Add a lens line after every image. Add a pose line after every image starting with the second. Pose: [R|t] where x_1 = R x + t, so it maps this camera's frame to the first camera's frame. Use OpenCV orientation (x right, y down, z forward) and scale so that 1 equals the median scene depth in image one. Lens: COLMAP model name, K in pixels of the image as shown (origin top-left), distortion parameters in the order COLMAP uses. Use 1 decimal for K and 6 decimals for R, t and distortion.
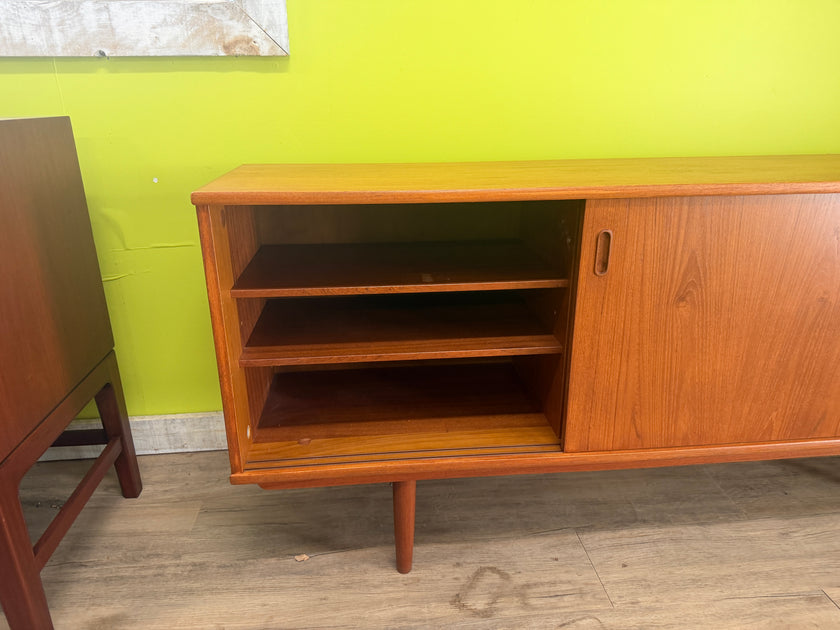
lens RADIAL K [[595.7, 0, 414.2], [0, 595.7, 327.5], [0, 0, 1]] dist [0.019853, -0.034109]
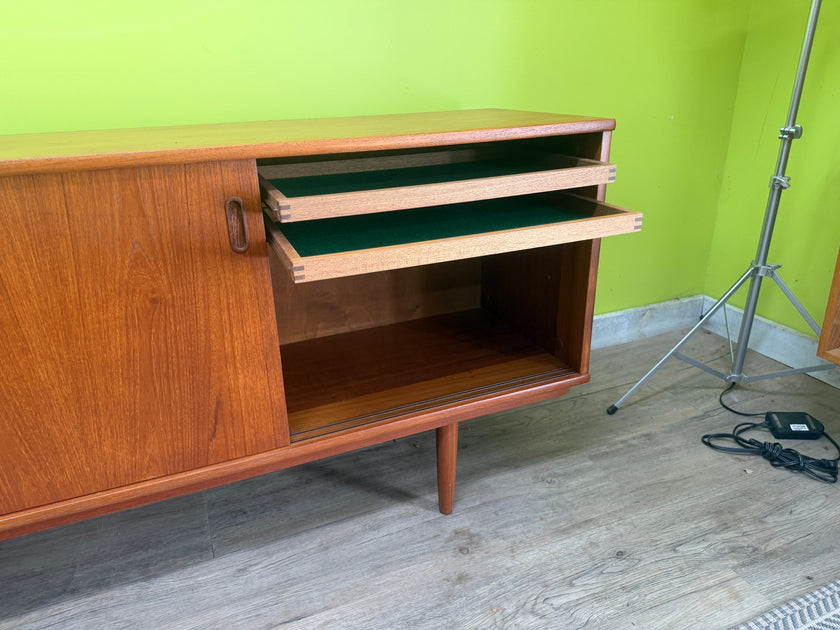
lens RADIAL K [[595.7, 0, 416.5], [0, 595.7, 318.8], [0, 0, 1]] dist [0.019853, -0.034109]
pose [[0.953979, -0.130763, 0.269861, 0.690693], [0.125318, 0.991412, 0.037386, -0.010051], [-0.272432, -0.001847, 0.962173, 0.114598]]
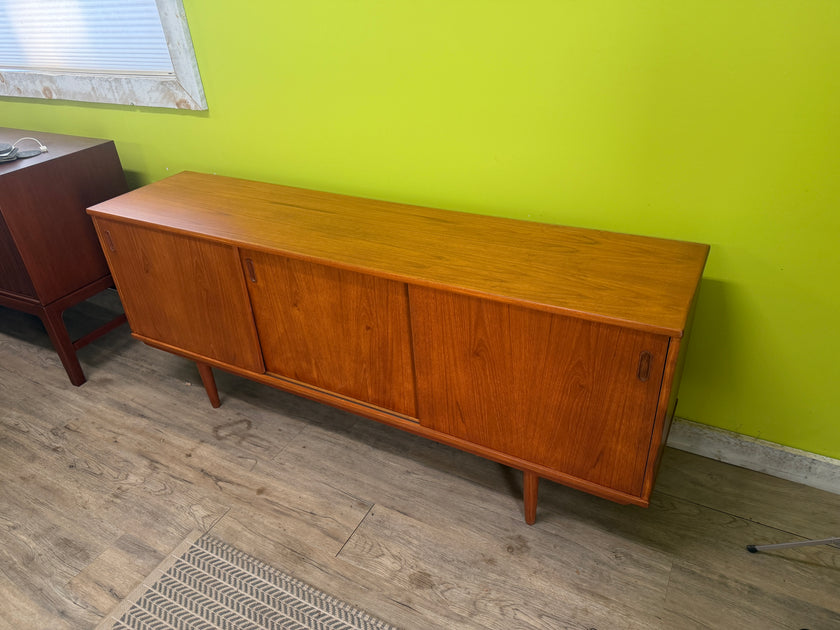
lens RADIAL K [[595.7, 0, 417.9], [0, 595.7, 317.0], [0, 0, 1]] dist [0.019853, -0.034109]
pose [[0.827562, 0.256884, -0.499152, 1.308430], [-0.150588, 0.958155, 0.243441, -0.395293], [0.540800, -0.126296, 0.831615, -0.172460]]
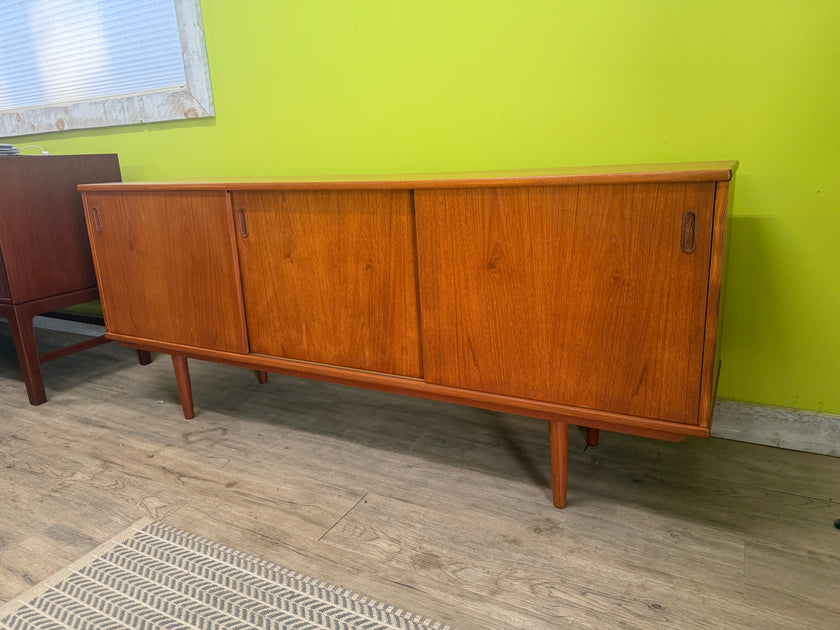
lens RADIAL K [[595.7, 0, 417.3], [0, 595.7, 314.6], [0, 0, 1]] dist [0.019853, -0.034109]
pose [[0.828538, 0.116867, -0.547601, 1.305790], [-0.161071, 0.986384, -0.033195, 0.075686], [0.536265, 0.115706, 0.836081, -0.066210]]
